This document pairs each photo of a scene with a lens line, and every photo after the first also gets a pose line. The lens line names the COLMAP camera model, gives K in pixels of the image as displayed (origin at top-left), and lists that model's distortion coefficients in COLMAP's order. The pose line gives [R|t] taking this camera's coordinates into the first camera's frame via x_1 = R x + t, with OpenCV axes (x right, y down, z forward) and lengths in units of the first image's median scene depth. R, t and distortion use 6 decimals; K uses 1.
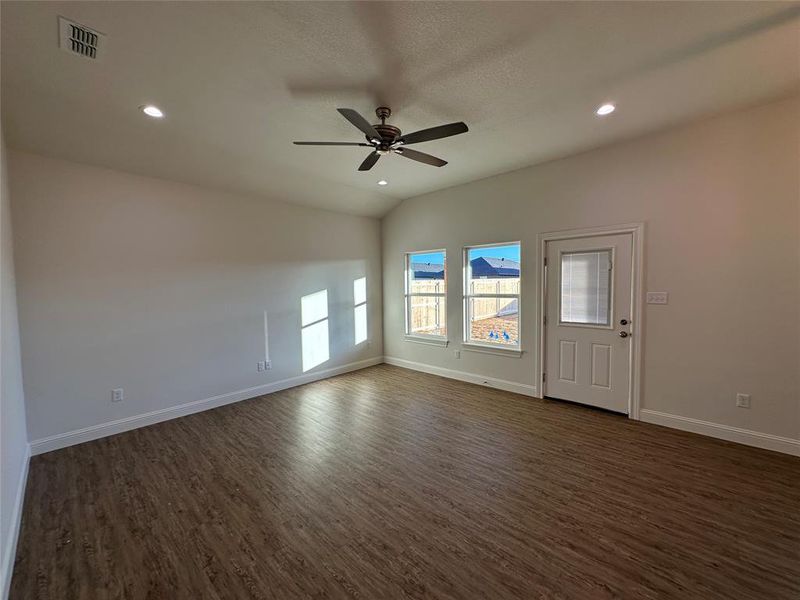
lens RADIAL K [[317.7, 0, 400.0], [0, 317.7, 300.0], [0, 0, 1]] dist [-0.003487, 0.000285]
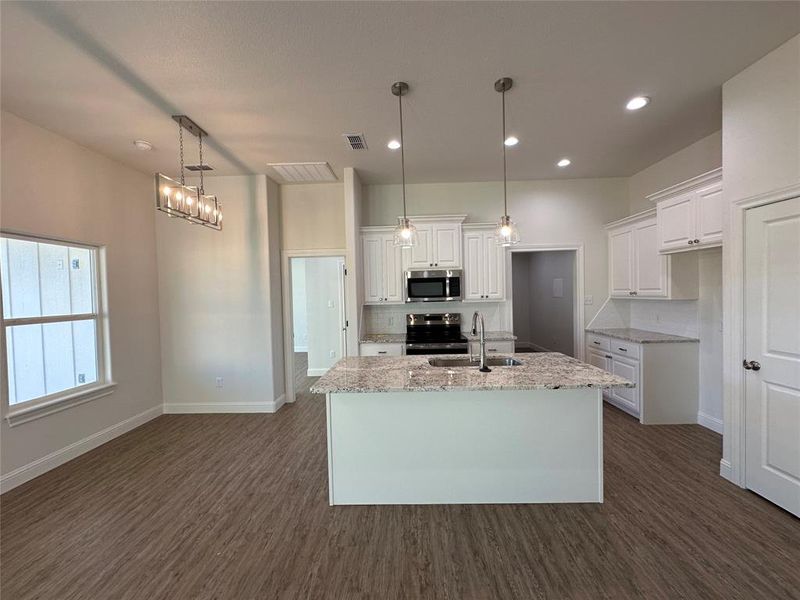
lens RADIAL K [[317.7, 0, 400.0], [0, 317.7, 300.0], [0, 0, 1]] dist [-0.003487, 0.000285]
pose [[-0.662559, 0.013341, 0.748891, -0.114659], [0.071243, 0.996431, 0.045280, -0.016843], [-0.745613, 0.083354, -0.661145, 0.493183]]
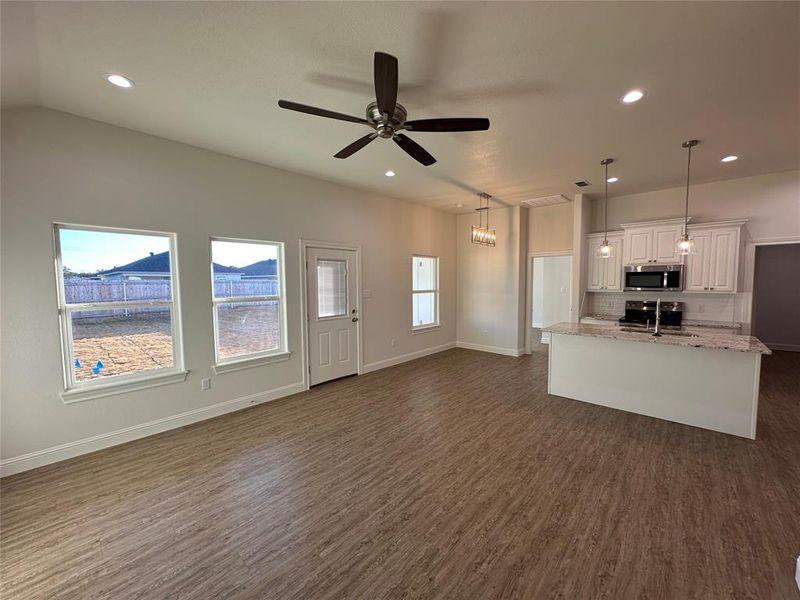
lens RADIAL K [[317.7, 0, 400.0], [0, 317.7, 300.0], [0, 0, 1]] dist [-0.003487, 0.000285]
pose [[-0.005756, -0.046884, 0.998884, -0.730926], [0.055772, 0.997330, 0.047132, -0.038914], [-0.998427, 0.055981, -0.003126, 0.760214]]
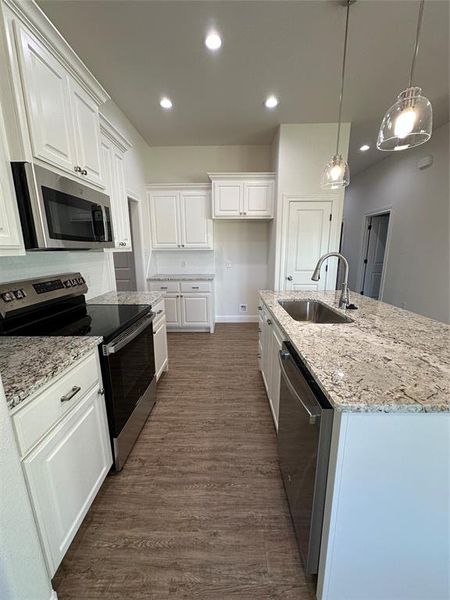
lens RADIAL K [[238.3, 0, 224.4], [0, 238.3, 299.0], [0, 0, 1]] dist [-0.003487, 0.000285]
pose [[-0.746884, 0.155904, -0.646420, 0.758765], [-0.016164, 0.967582, 0.252039, 0.023030], [0.664758, 0.198692, -0.720151, 0.140472]]
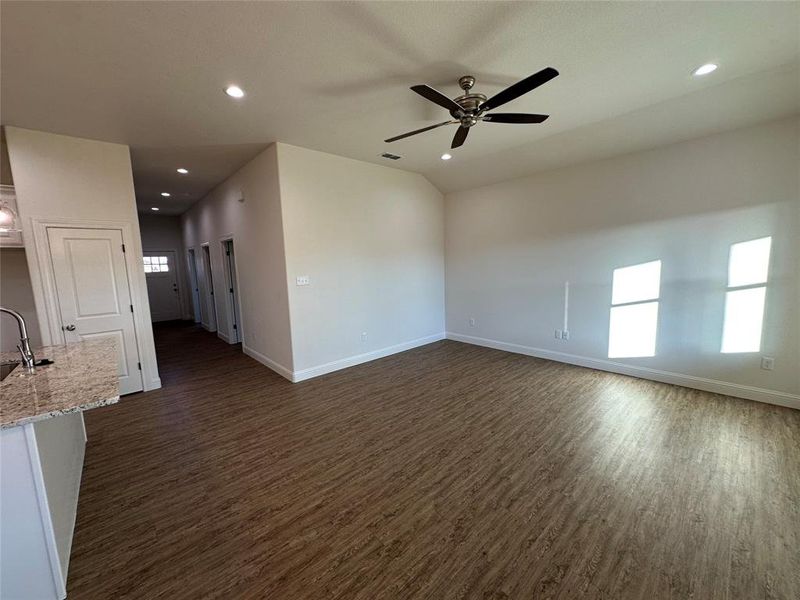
lens RADIAL K [[317.7, 0, 400.0], [0, 317.7, 300.0], [0, 0, 1]] dist [-0.003487, 0.000285]
pose [[-0.084081, 0.138405, -0.986800, 0.763353], [-0.015417, 0.990008, 0.140169, -0.051685], [0.996340, 0.026999, -0.081107, 0.680200]]
